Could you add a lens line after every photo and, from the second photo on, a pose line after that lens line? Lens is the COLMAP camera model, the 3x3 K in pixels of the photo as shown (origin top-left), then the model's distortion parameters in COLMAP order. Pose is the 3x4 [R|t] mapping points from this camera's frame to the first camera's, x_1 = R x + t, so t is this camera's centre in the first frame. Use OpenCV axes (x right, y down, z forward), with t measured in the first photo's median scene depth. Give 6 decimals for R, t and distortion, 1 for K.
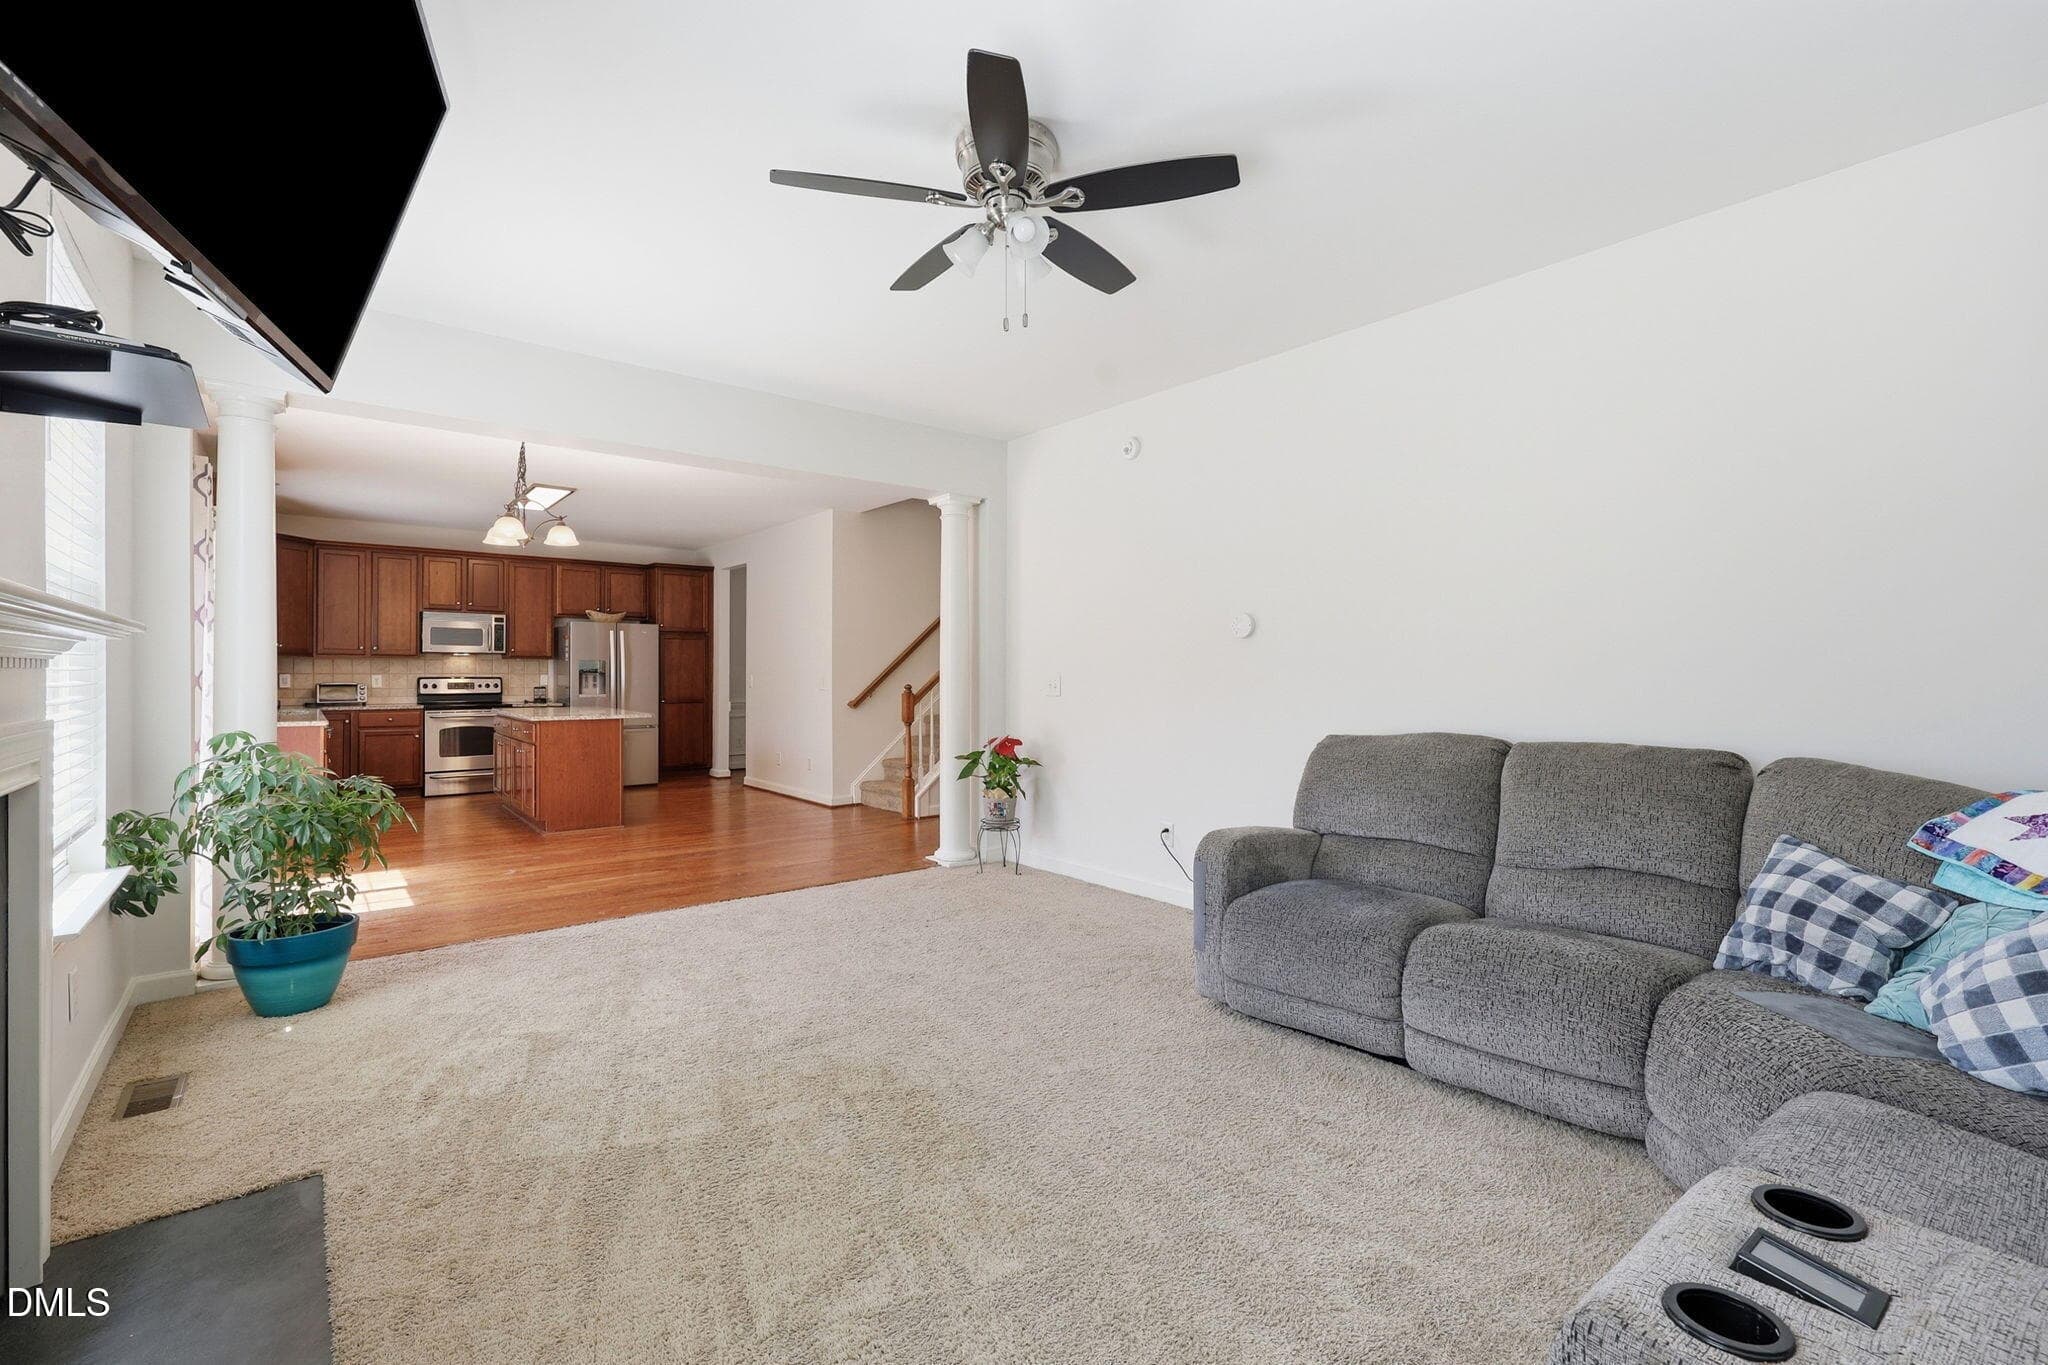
lens RADIAL K [[884.1, 0, 1023.1], [0, 884.1, 669.5], [0, 0, 1]] dist [-0.002651, 0.001756]
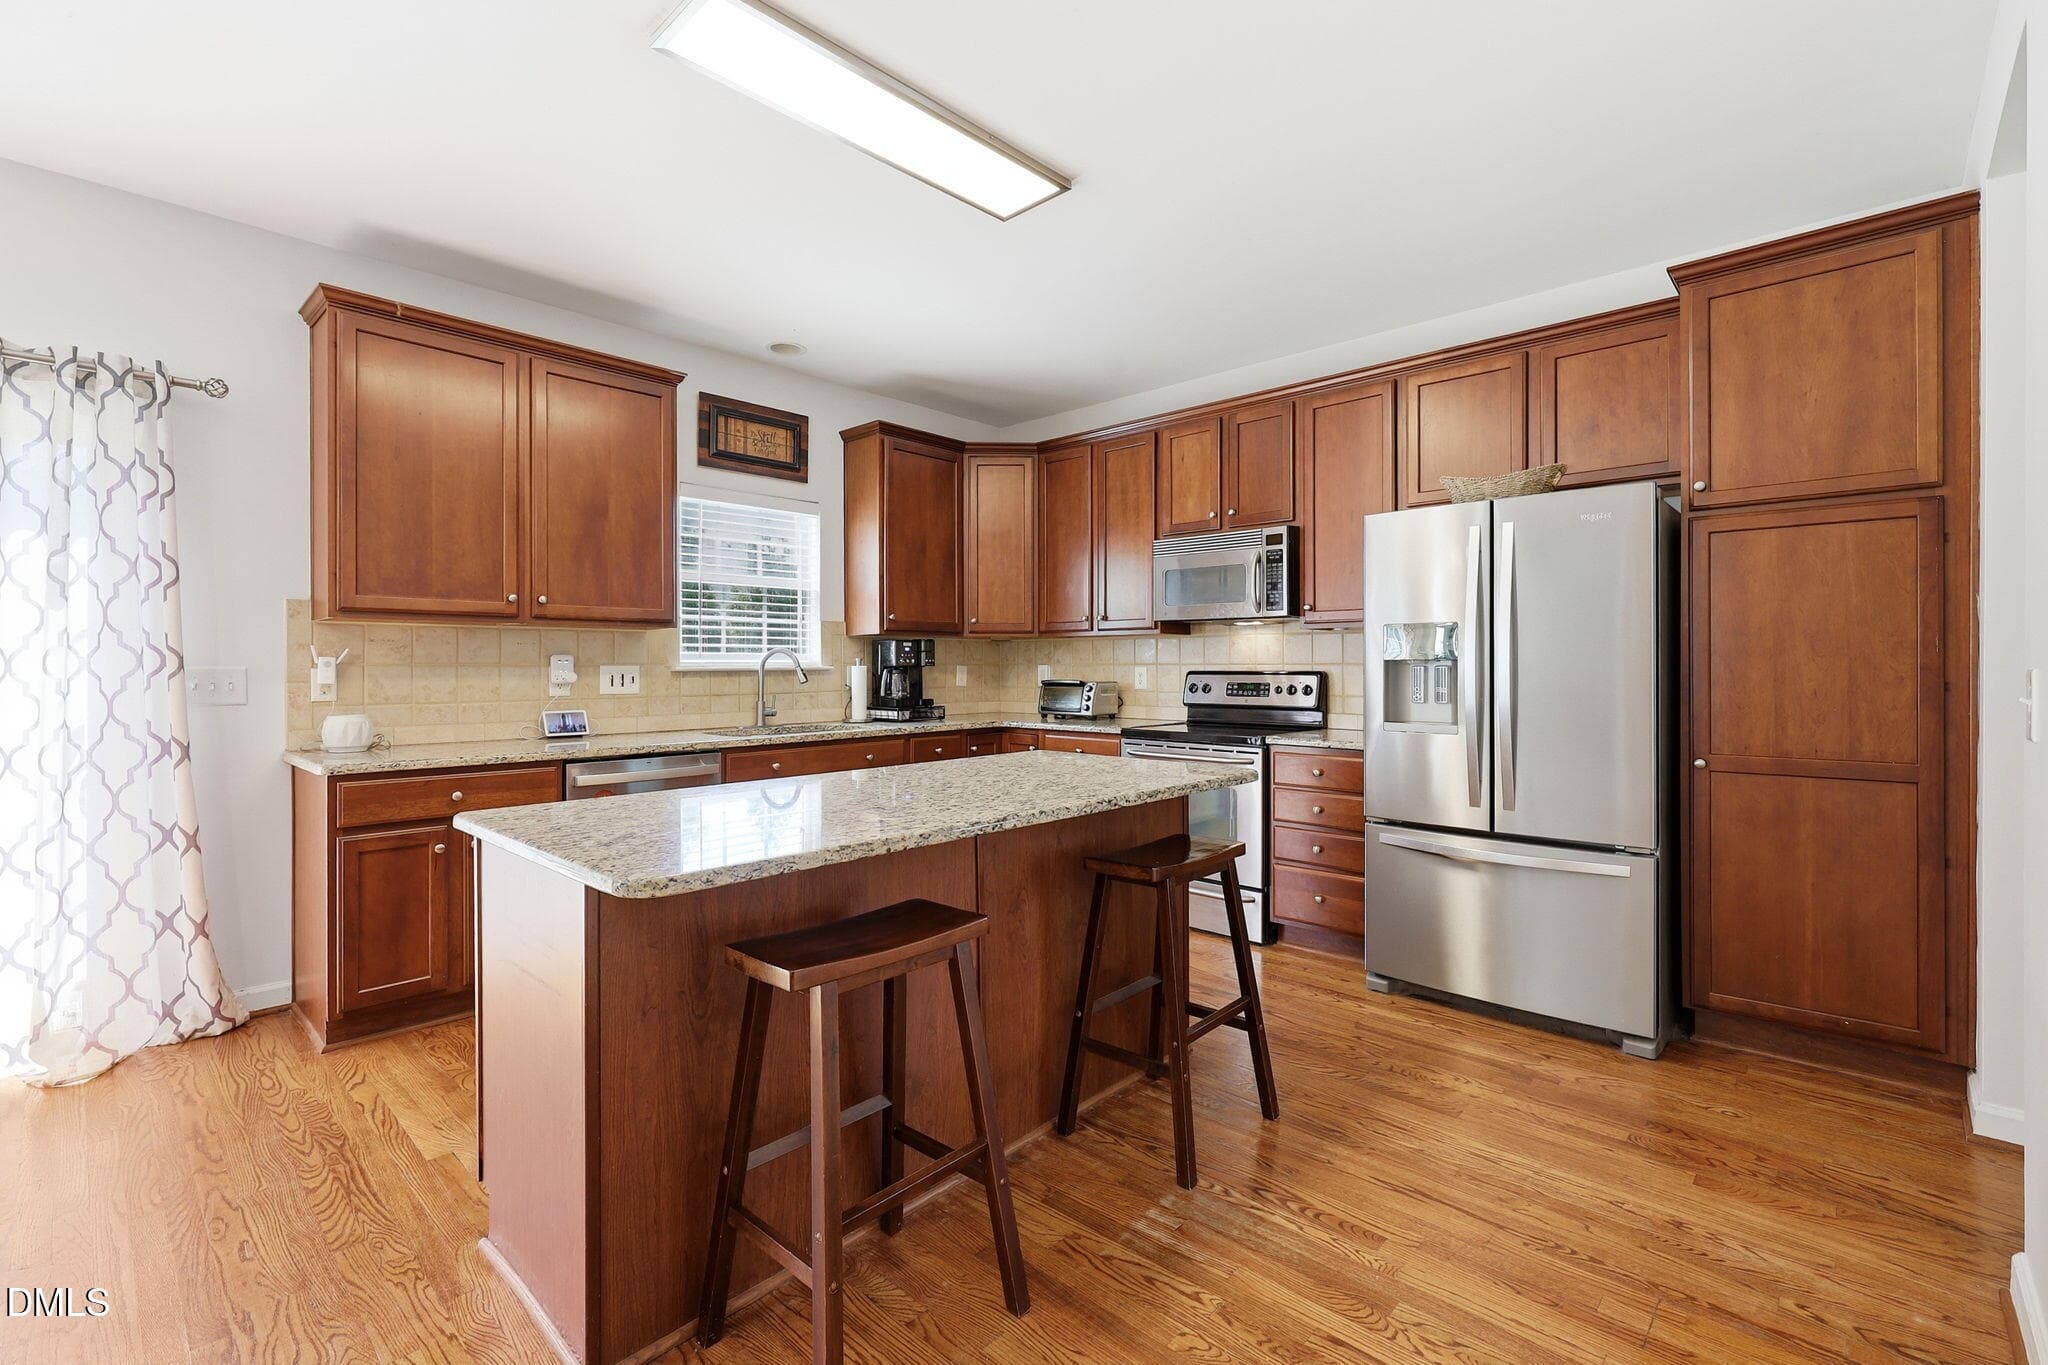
lens RADIAL K [[884.1, 0, 1021.9], [0, 884.1, 678.0], [0, 0, 1]] dist [-0.002651, 0.001756]
pose [[0.137673, 0.013490, -0.990386, -0.182564], [0.006937, 0.999870, 0.014583, 0.004776], [0.990453, -0.008878, 0.137561, 0.829808]]
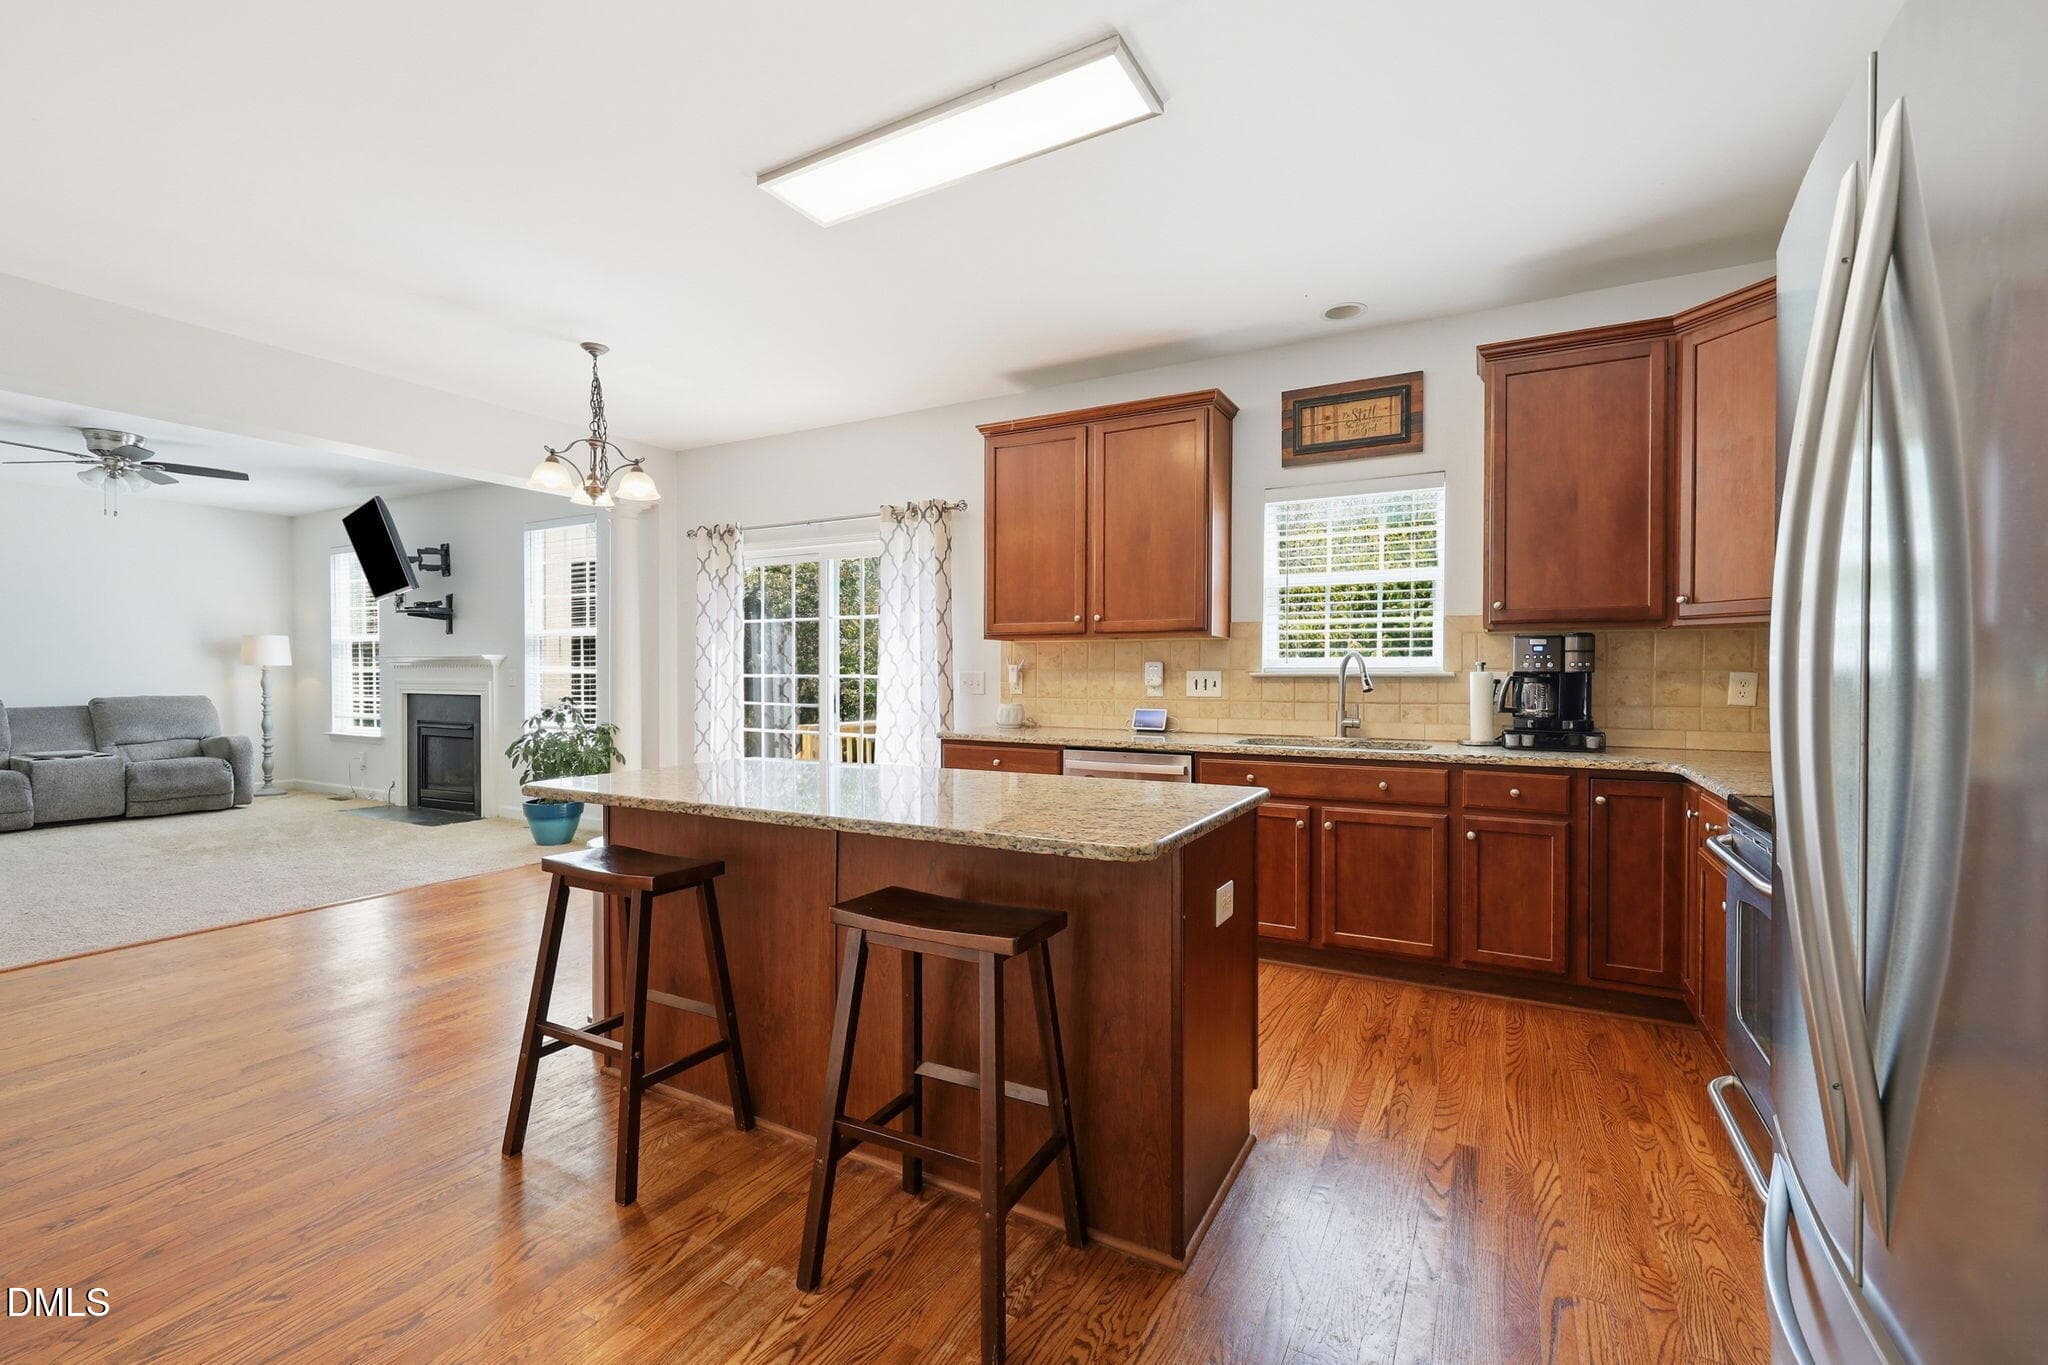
lens RADIAL K [[884.1, 0, 1040.3], [0, 884.1, 685.7], [0, 0, 1]] dist [-0.002651, 0.001756]
pose [[-0.920434, 0.004811, -0.390868, -0.371920], [0.000645, 0.999942, 0.010788, 0.006369], [0.390897, 0.009678, -0.920383, 1.096948]]
